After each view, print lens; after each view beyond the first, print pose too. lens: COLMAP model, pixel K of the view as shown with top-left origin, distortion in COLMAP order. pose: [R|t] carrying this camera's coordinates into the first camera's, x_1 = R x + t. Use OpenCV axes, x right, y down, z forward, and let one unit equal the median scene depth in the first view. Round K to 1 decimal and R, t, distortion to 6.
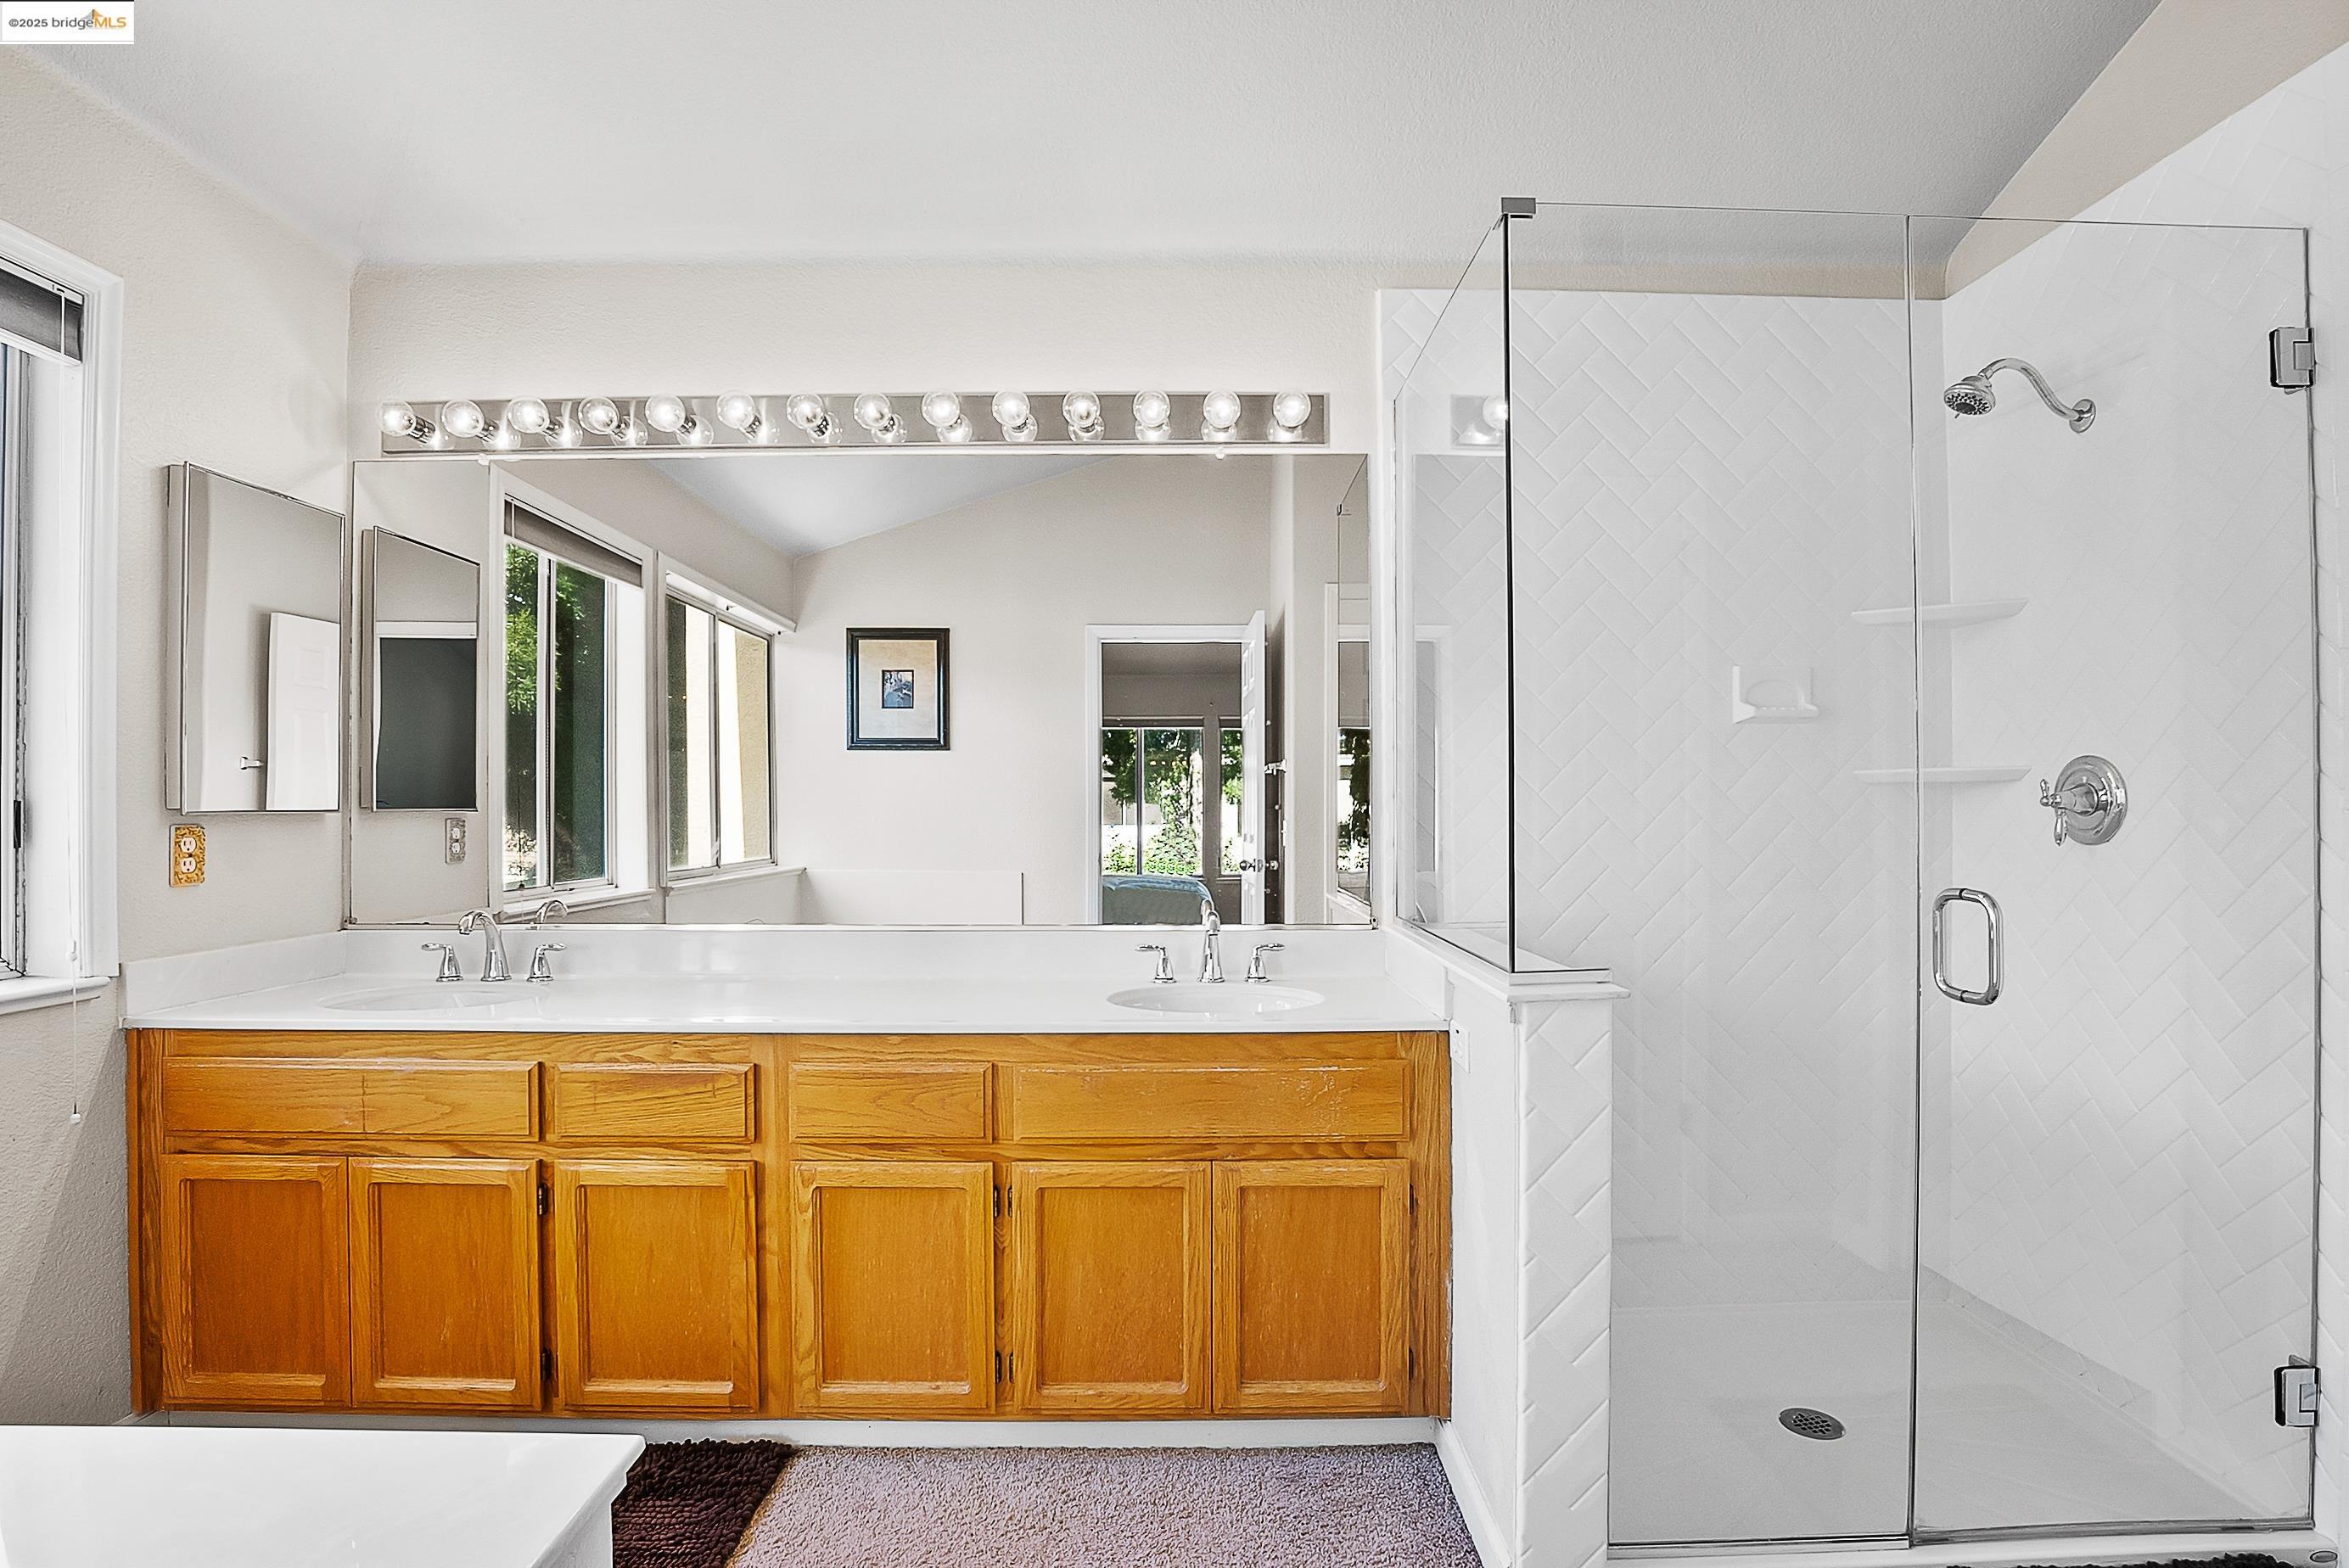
lens RADIAL K [[1145.0, 0, 1176.8], [0, 1145.0, 792.8], [0, 0, 1]] dist [-0.034035, 0.000170]
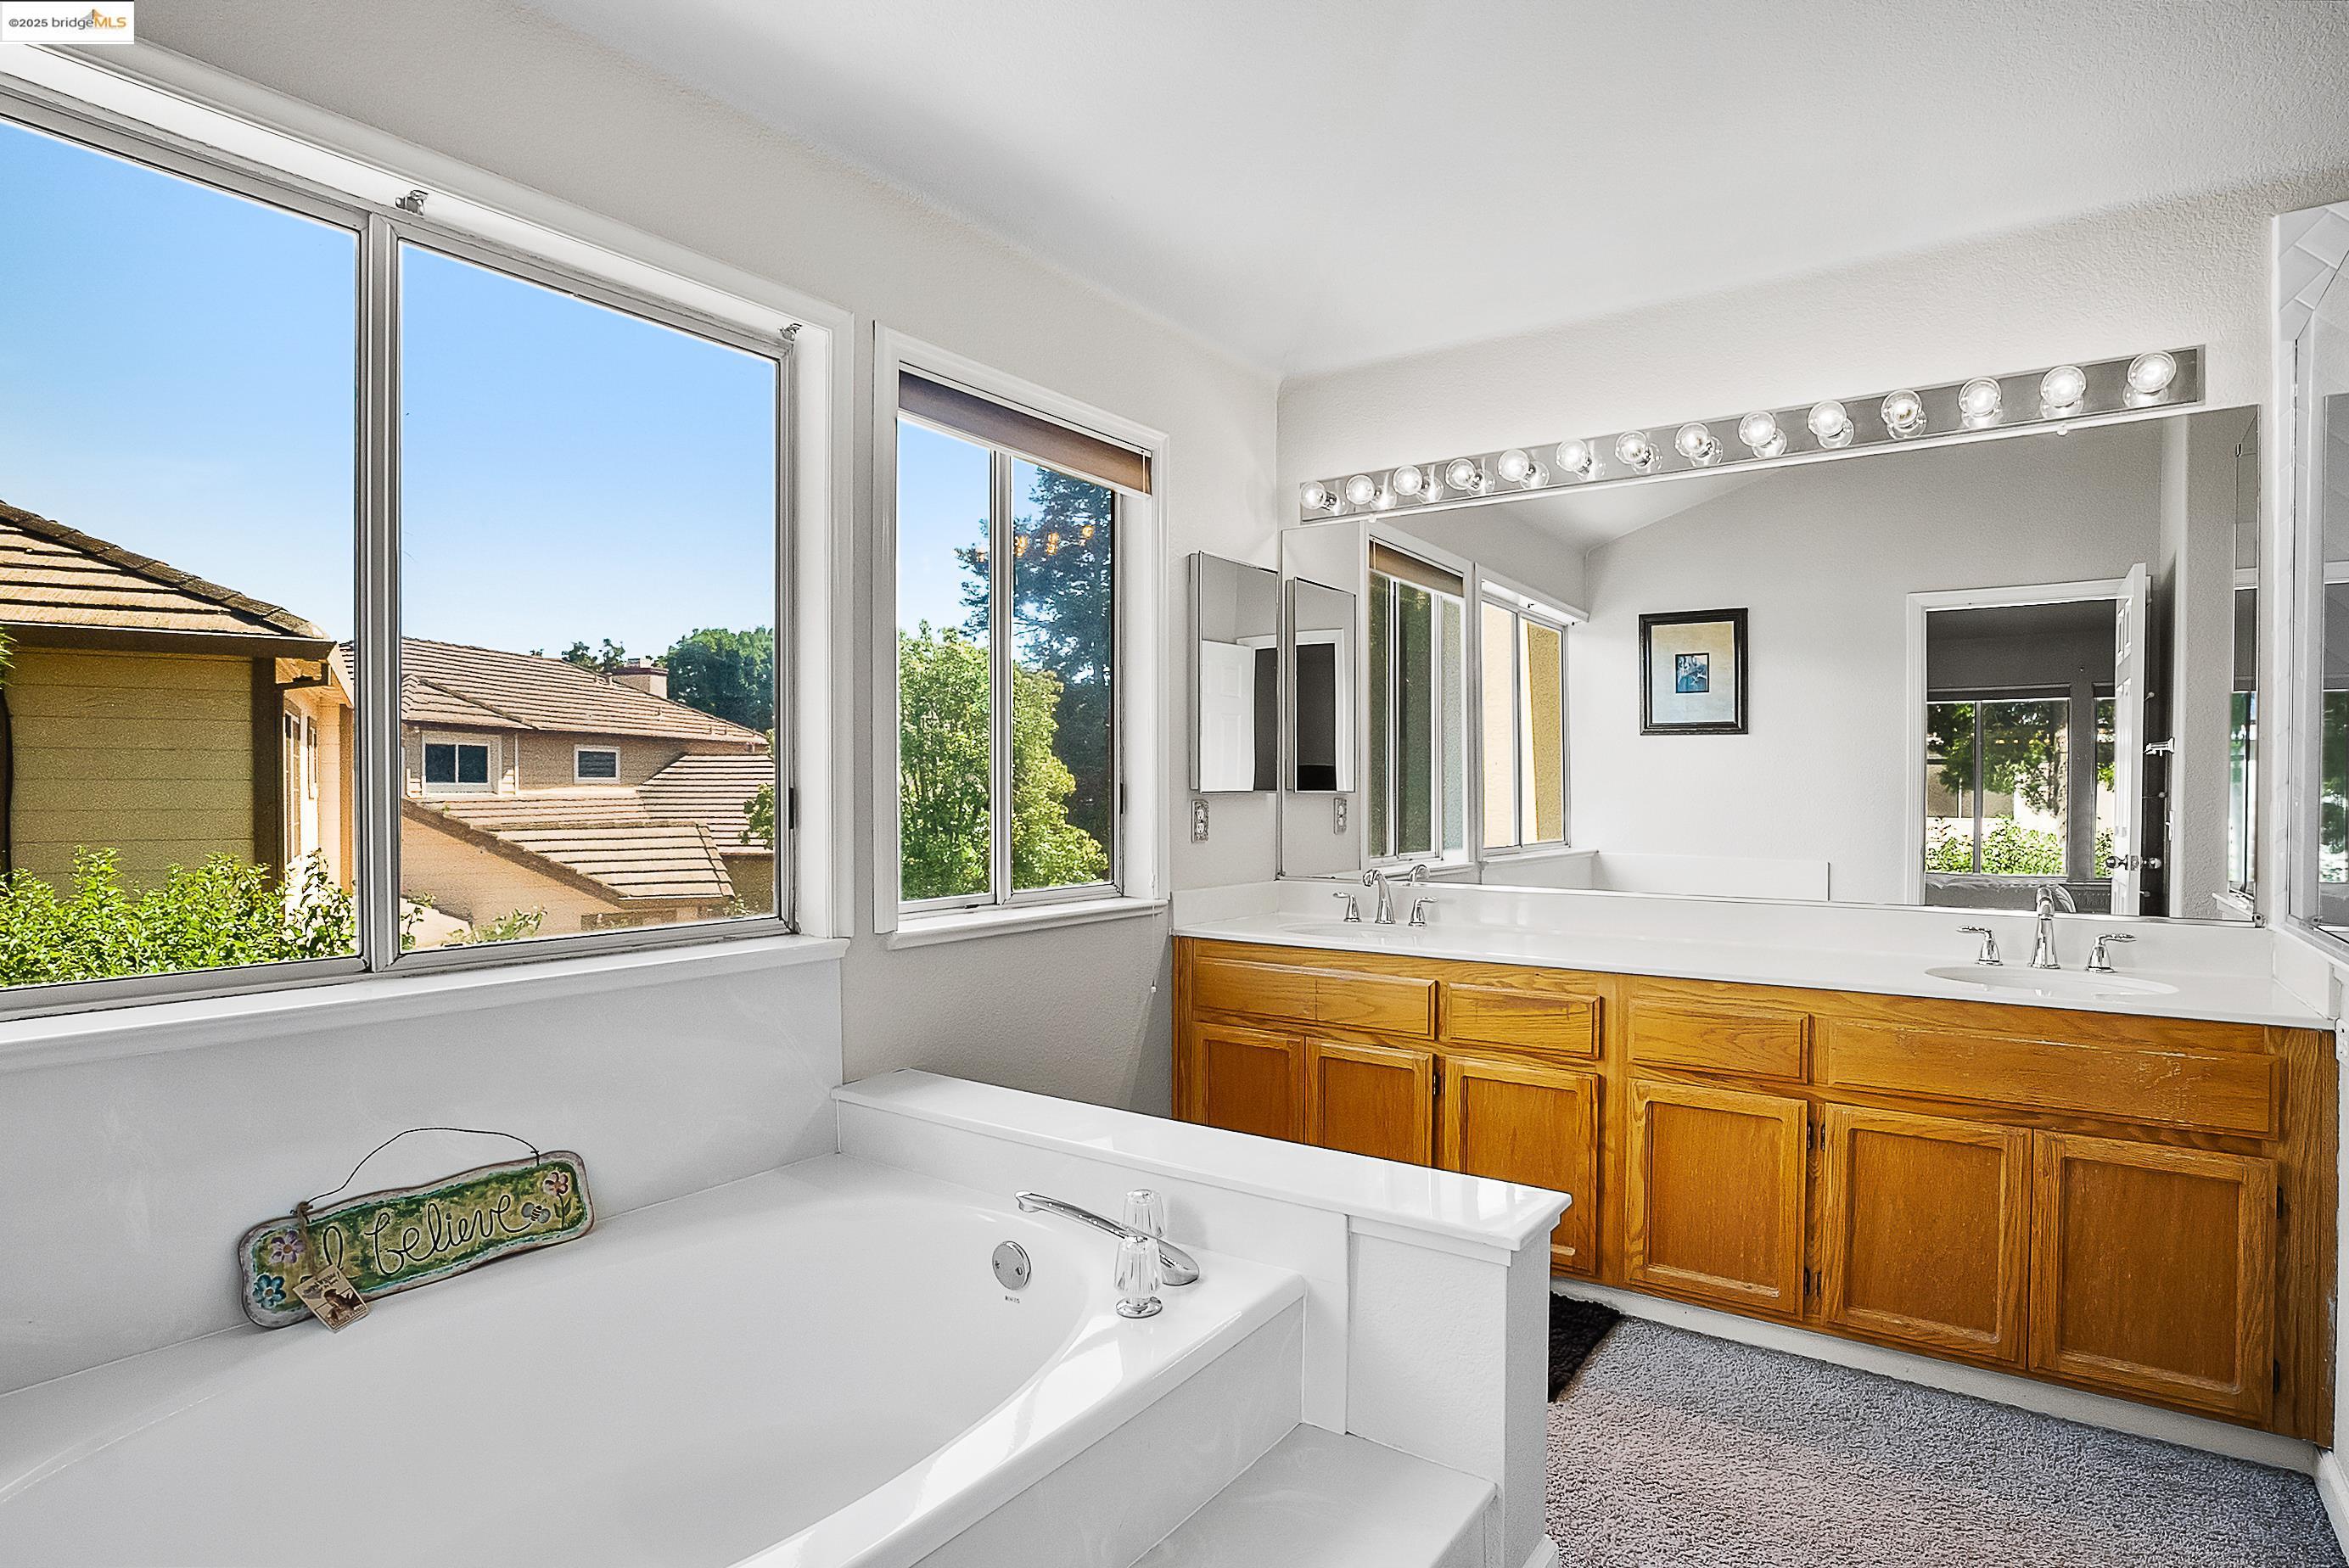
lens RADIAL K [[1241.2, 0, 1175.7], [0, 1241.2, 806.4], [0, 0, 1]] dist [-0.058067, 0.020653]
pose [[0.814075, 0.012195, -0.580632, 0.028356], [0.001248, 0.999740, 0.022746, -0.000435], [0.580759, -0.019242, 0.813848, -0.337102]]
